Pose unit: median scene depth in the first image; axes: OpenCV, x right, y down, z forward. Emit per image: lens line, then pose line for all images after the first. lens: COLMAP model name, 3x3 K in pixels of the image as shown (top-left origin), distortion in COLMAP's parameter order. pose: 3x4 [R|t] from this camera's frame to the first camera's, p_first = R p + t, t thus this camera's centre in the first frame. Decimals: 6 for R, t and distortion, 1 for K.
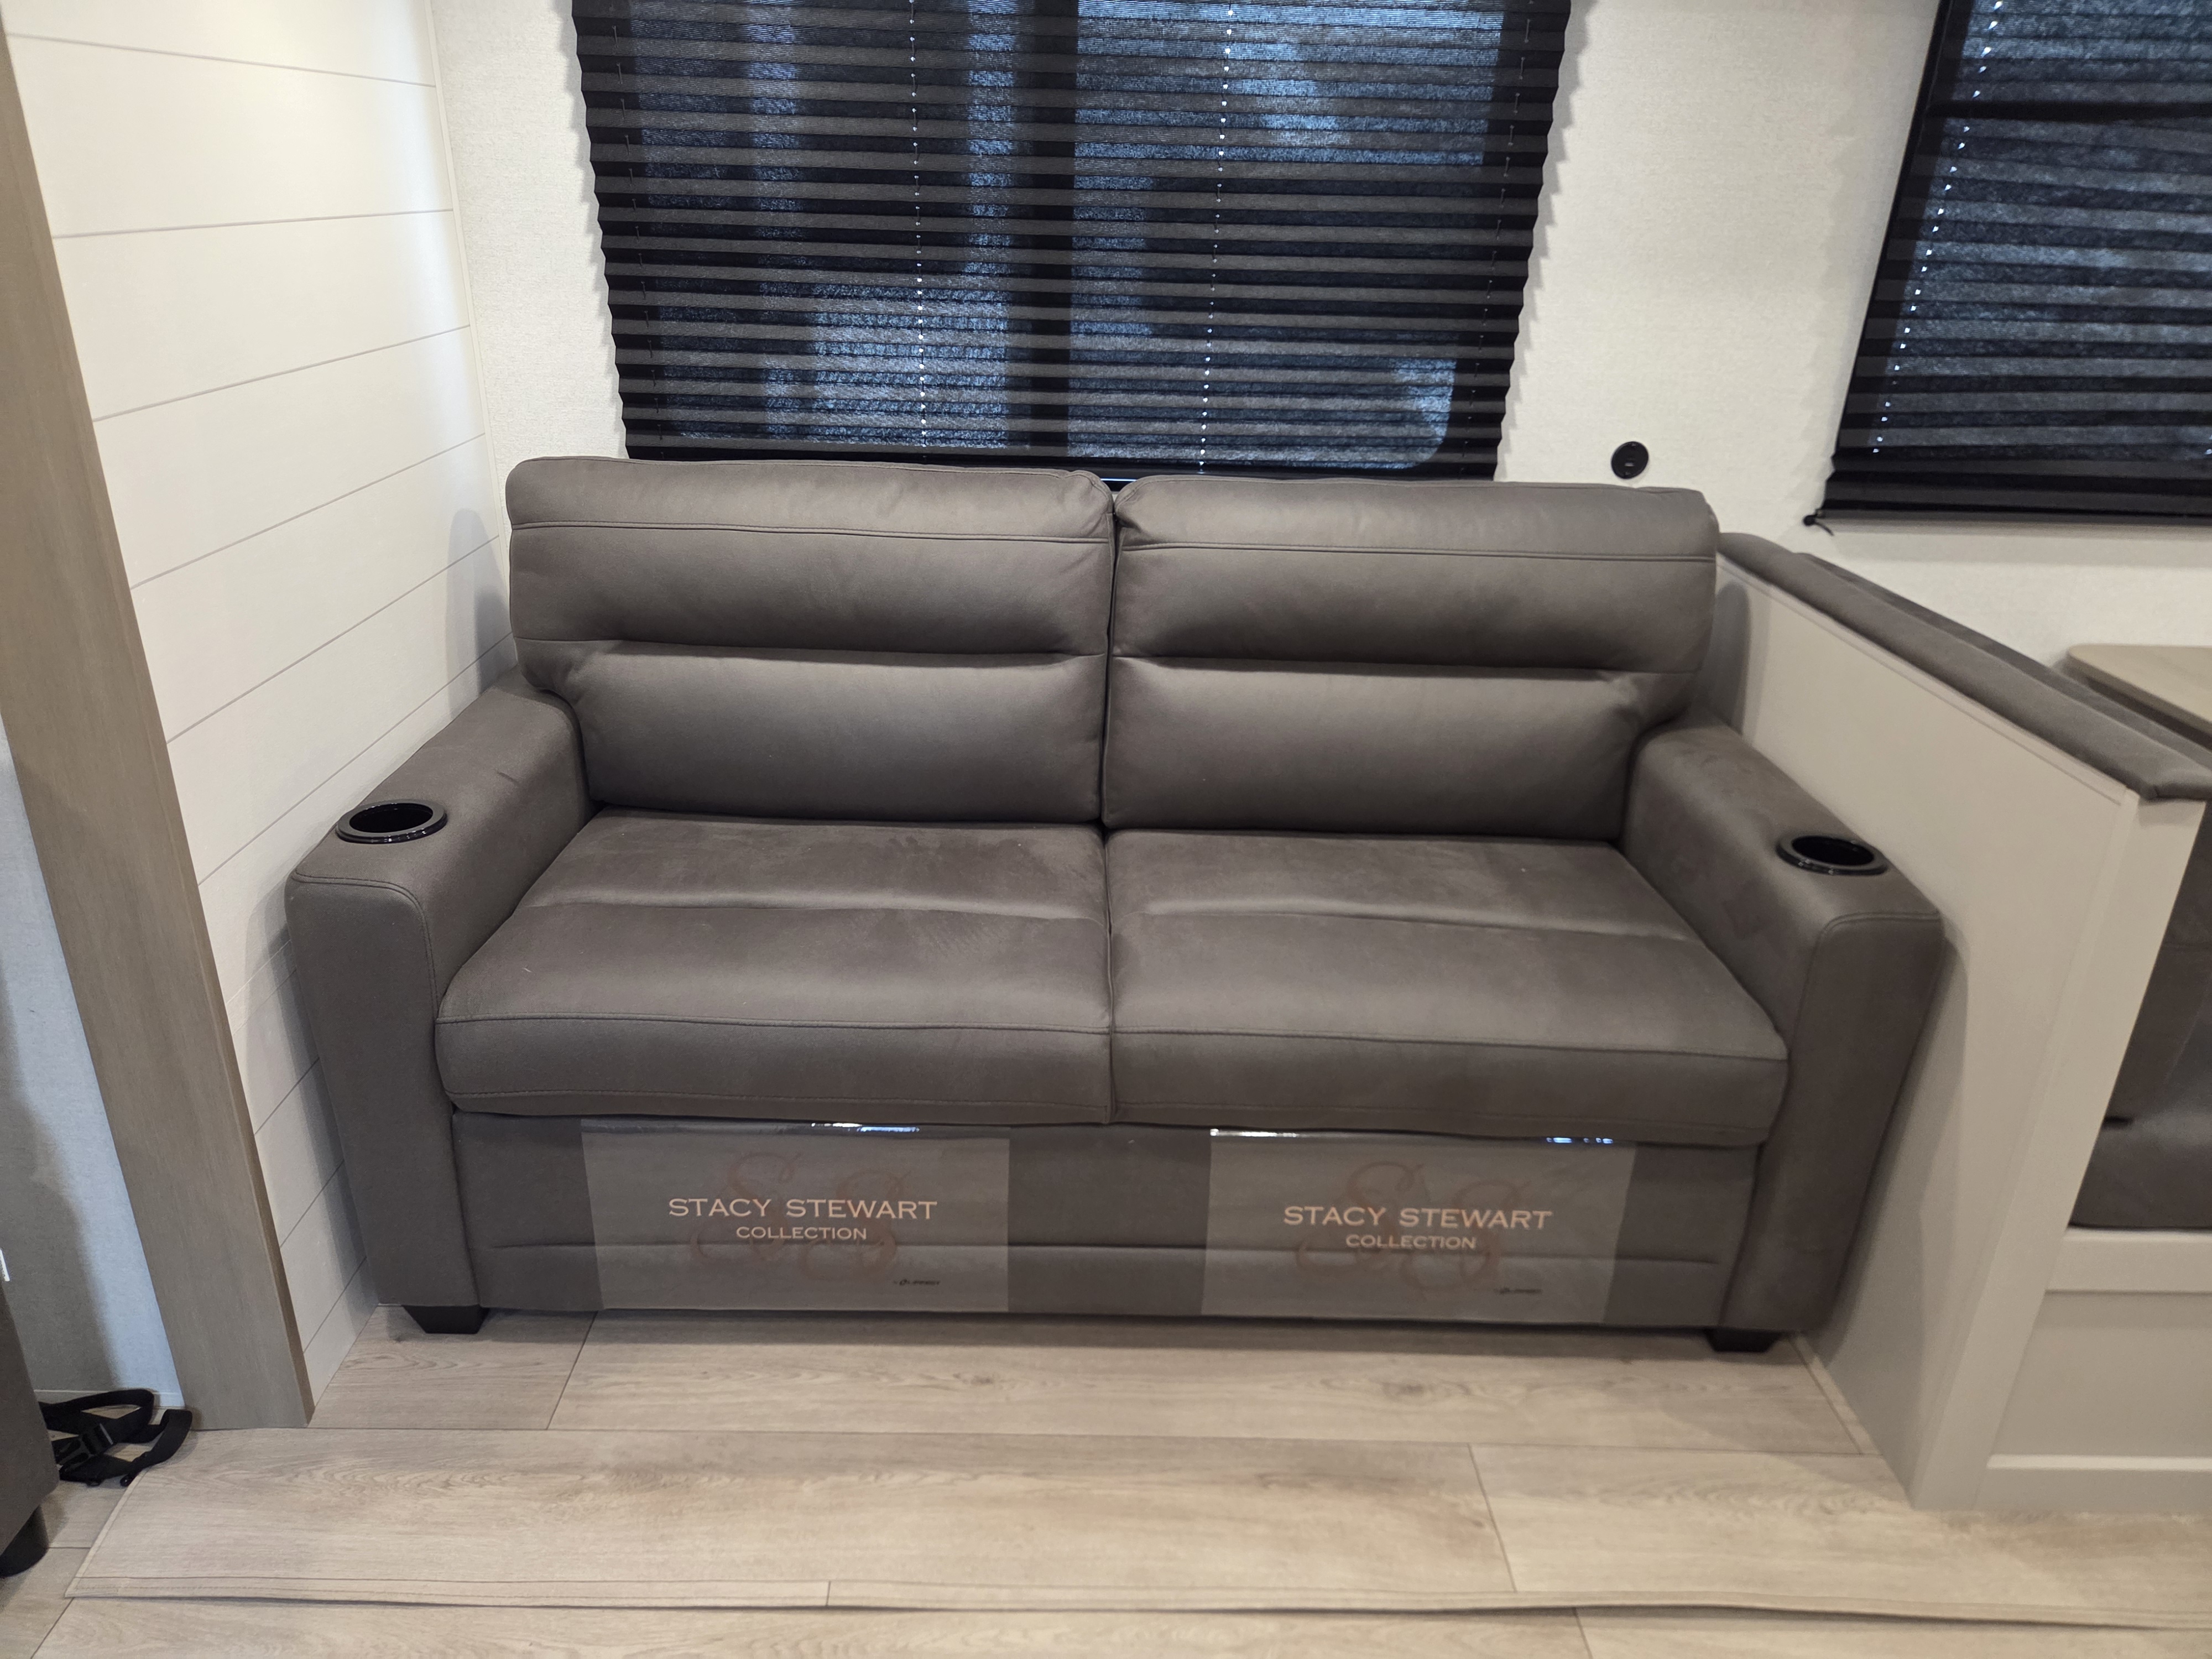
lens RADIAL K [[1490.5, 0, 1083.9], [0, 1490.5, 814.9], [0, 0, 1]] dist [0.059023, -0.051978]
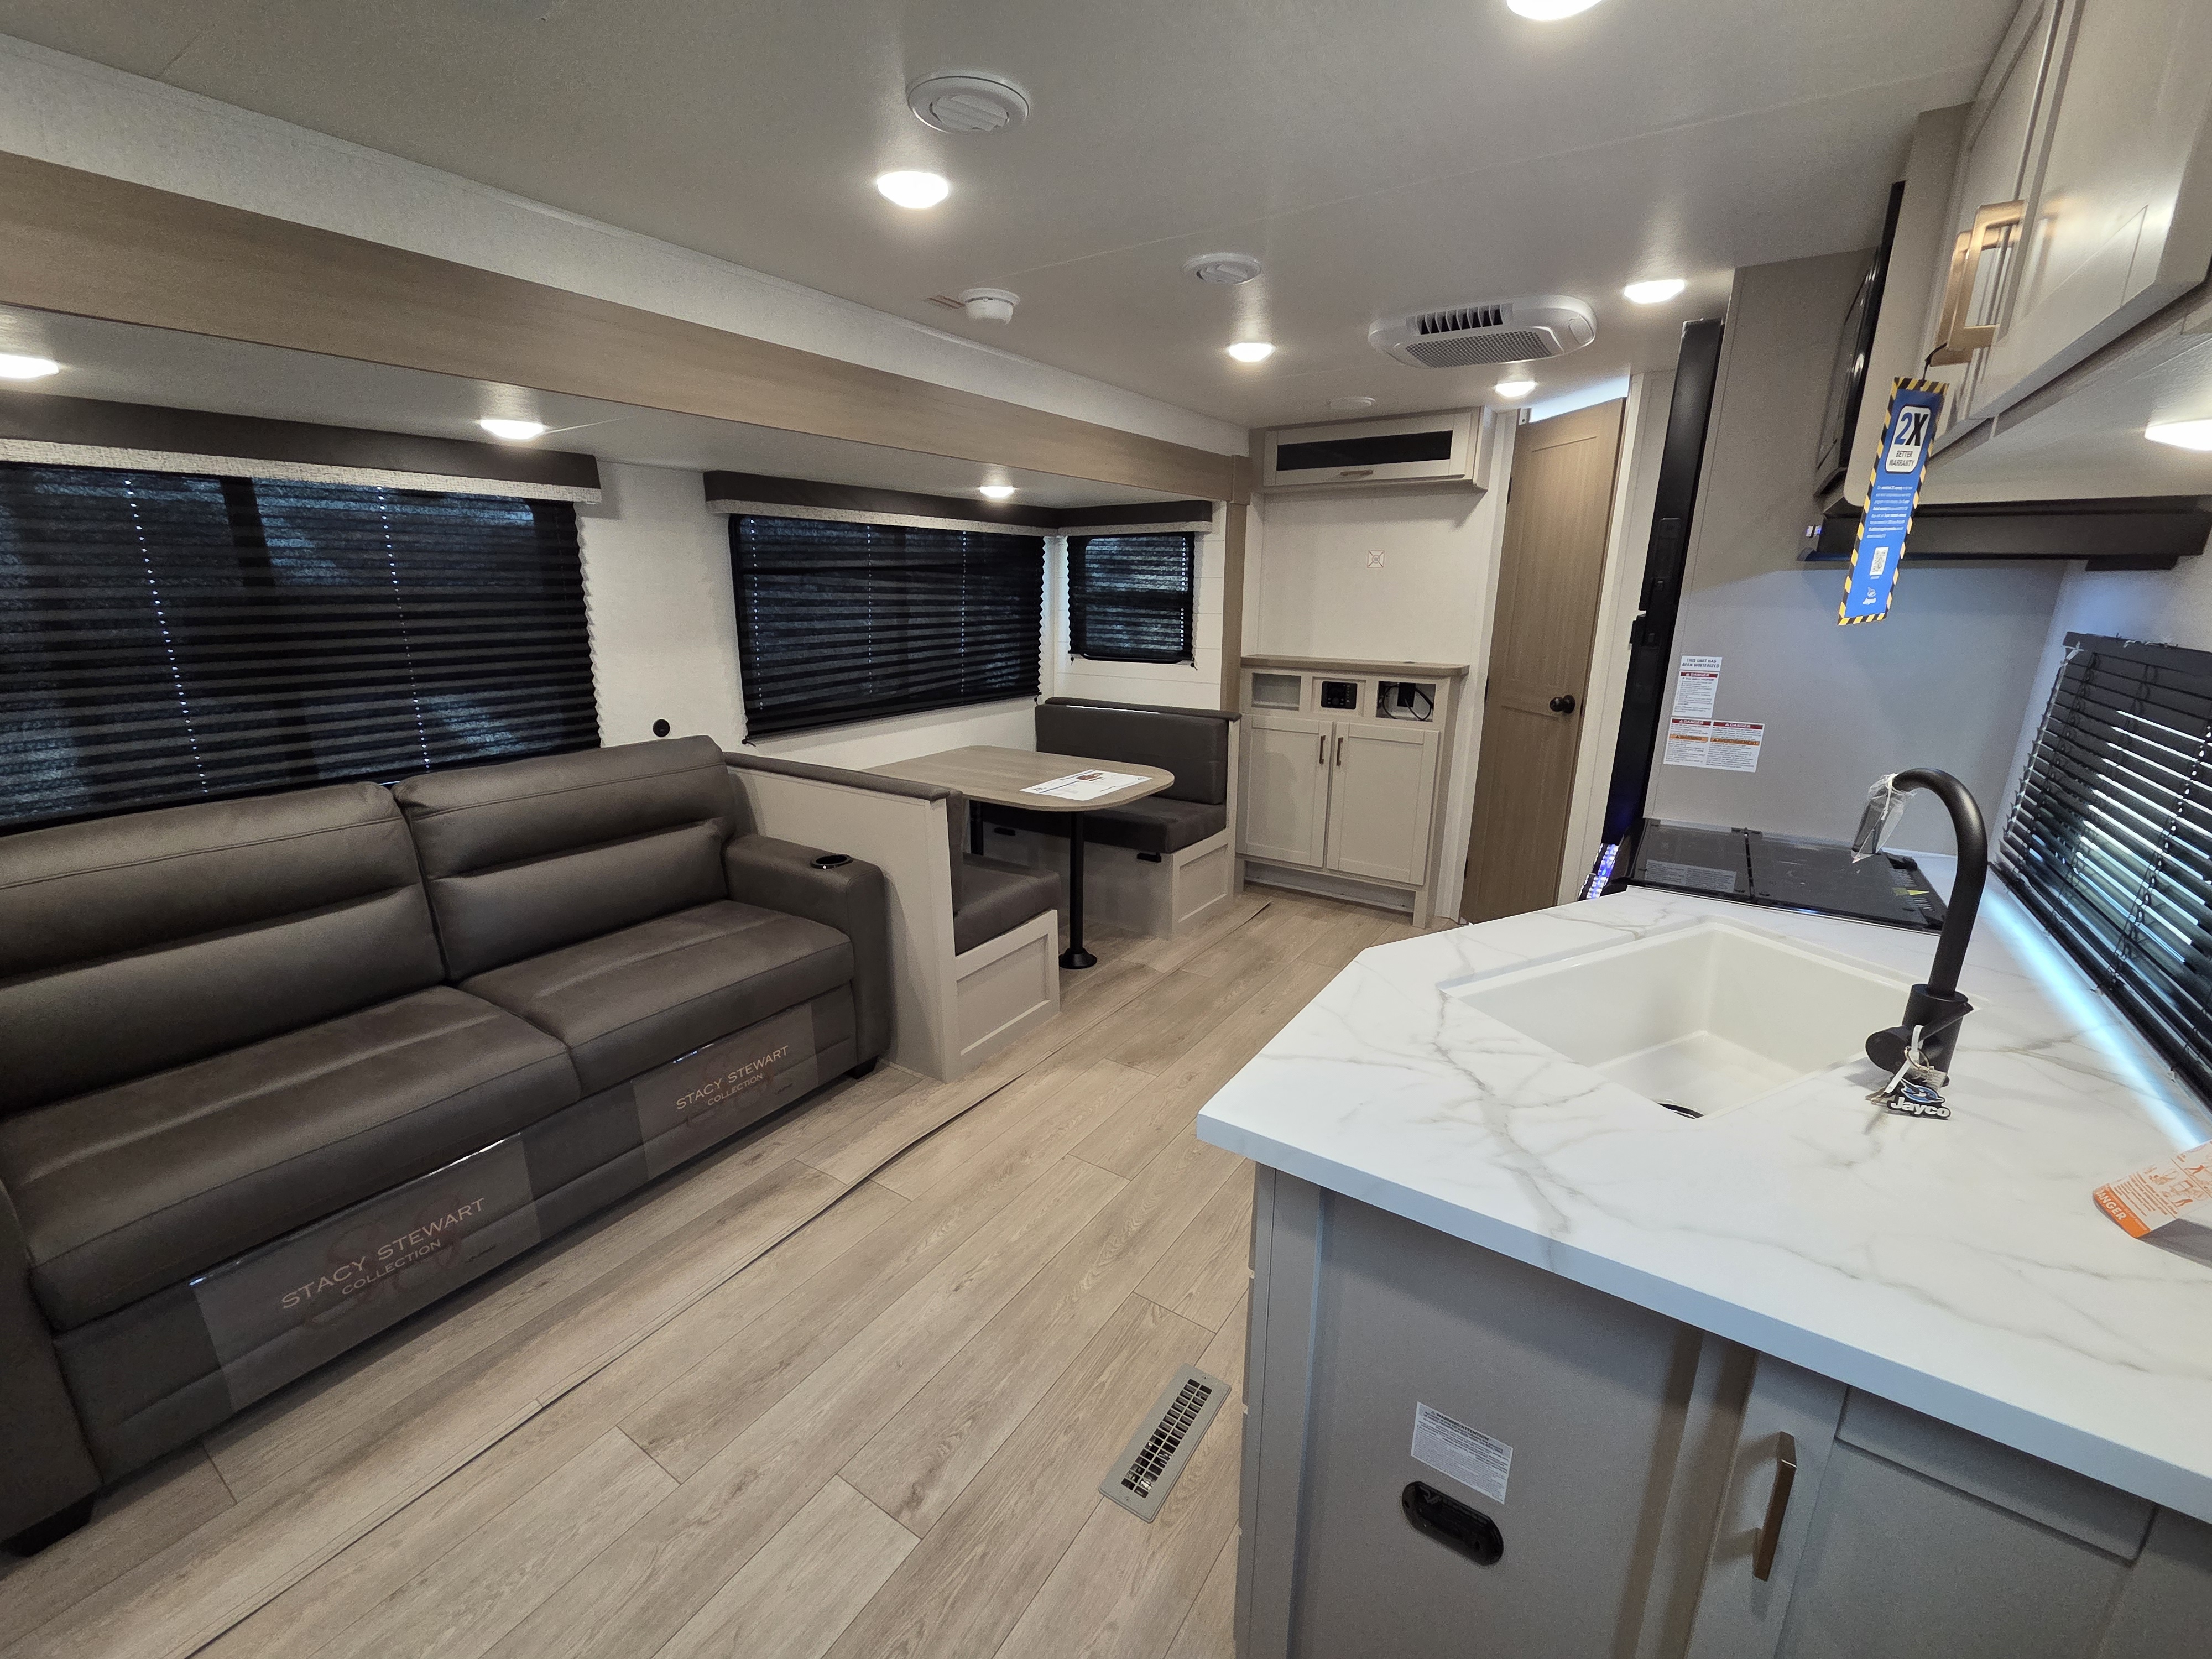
lens RADIAL K [[902.1, 0, 1104.3], [0, 902.1, 825.5], [0, 0, 1]] dist [0.004839, 0.000020]
pose [[0.559099, -0.241185, 0.793245, -0.358970], [0.334573, 0.941026, 0.050302, 0.038970], [-0.758597, 0.237274, 0.606821, -0.221443]]
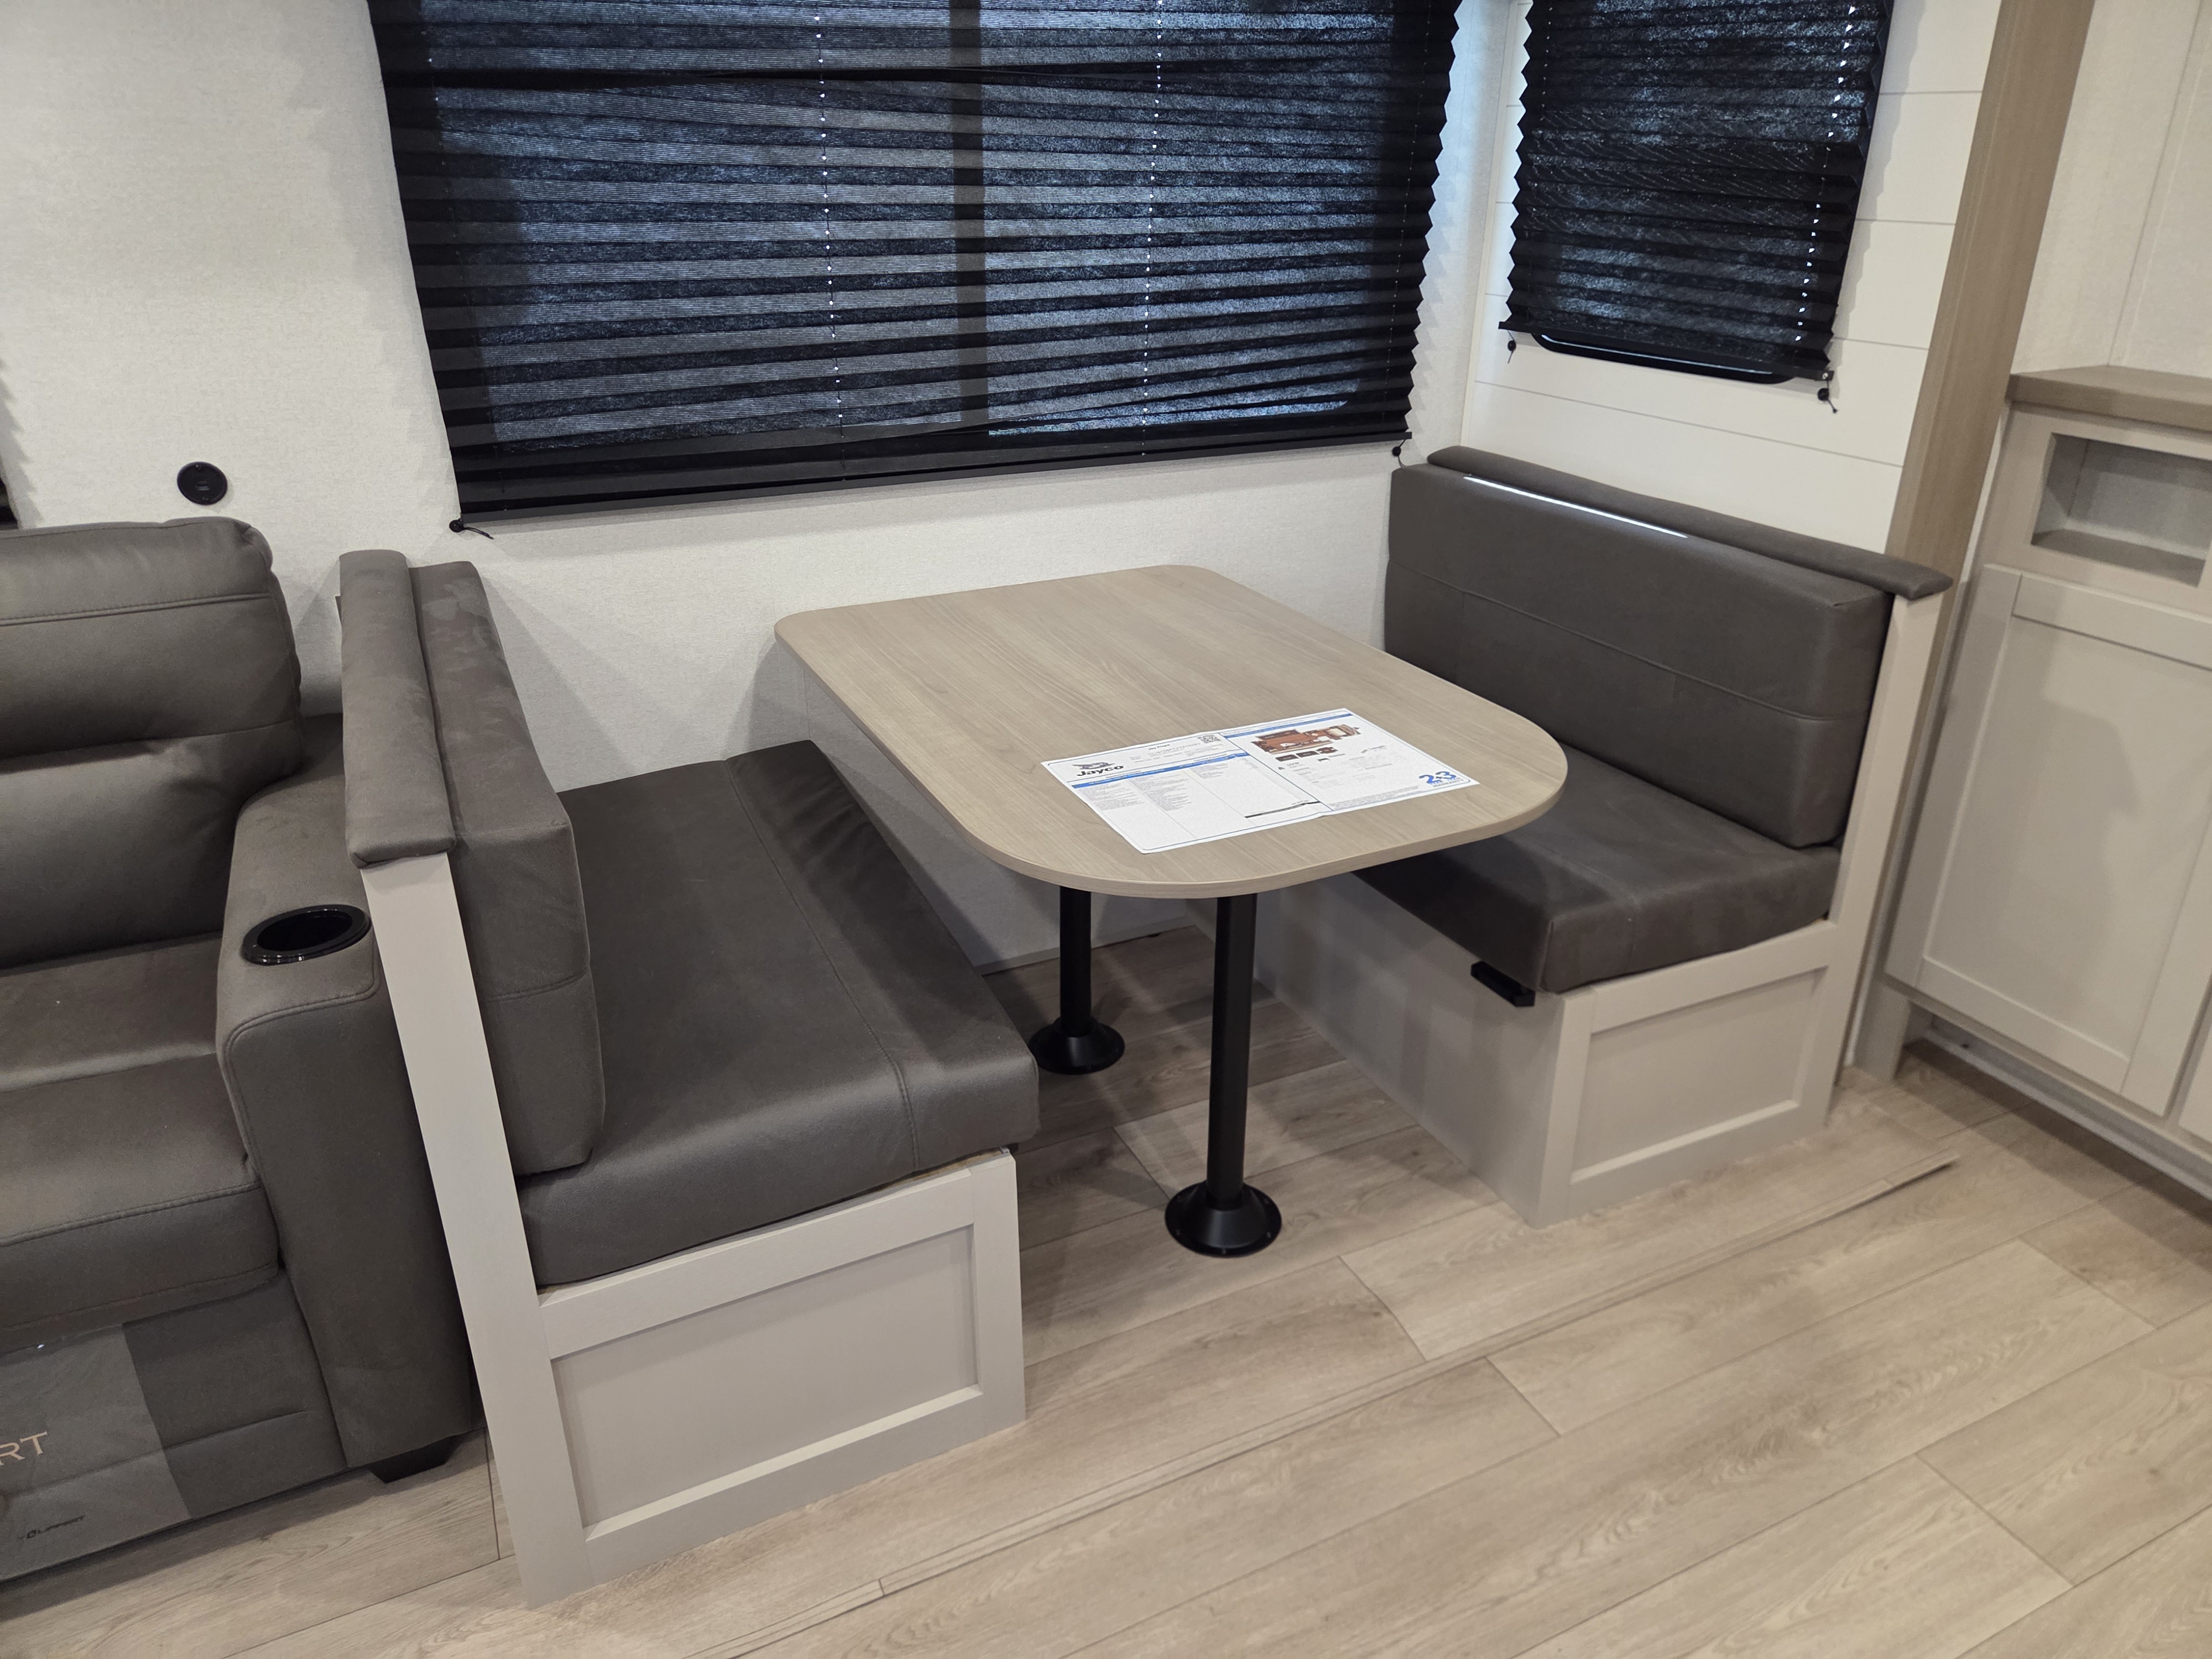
lens RADIAL K [[1490.5, 0, 1118.5], [0, 1490.5, 801.8], [0, 0, 1]] dist [0.059023, -0.051978]
pose [[0.898228, -0.200148, 0.391316, 0.507017], [0.191904, 0.979546, 0.060515, -0.009672], [-0.395424, 0.020739, 0.918265, -0.002032]]
